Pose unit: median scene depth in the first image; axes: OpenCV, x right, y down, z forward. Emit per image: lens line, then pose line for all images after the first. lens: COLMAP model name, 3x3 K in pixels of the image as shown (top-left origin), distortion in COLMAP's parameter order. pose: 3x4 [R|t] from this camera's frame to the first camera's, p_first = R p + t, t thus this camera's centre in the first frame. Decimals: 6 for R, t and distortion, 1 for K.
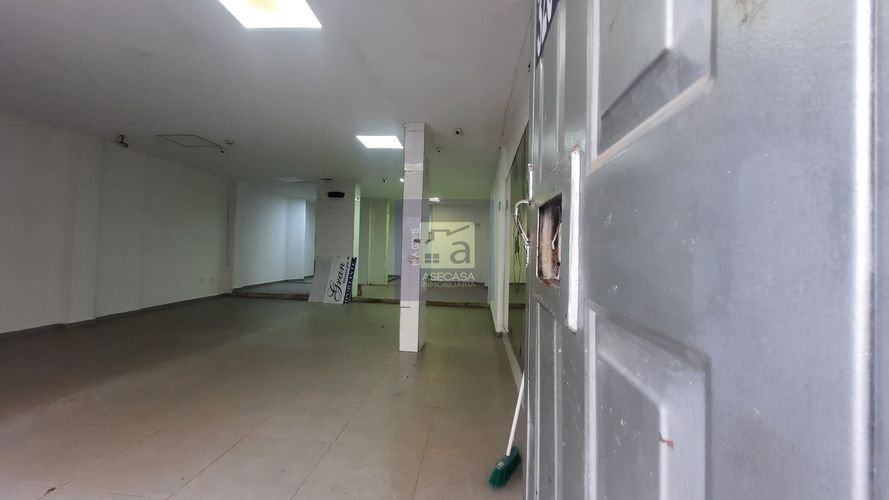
lens RADIAL K [[356.3, 0, 447.7], [0, 356.3, 246.4], [0, 0, 1]] dist [-0.000298, -0.000117]
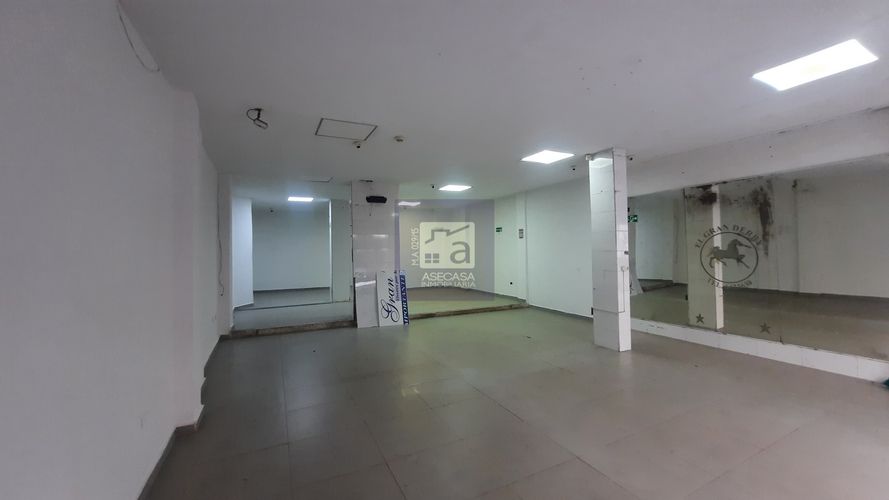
lens RADIAL K [[356.3, 0, 447.7], [0, 356.3, 247.9], [0, 0, 1]] dist [-0.000298, -0.000117]
pose [[0.847594, -0.045049, 0.528730, -0.648129], [0.037984, 0.998985, 0.024225, -0.044494], [-0.529284, -0.000450, 0.848444, 0.186137]]
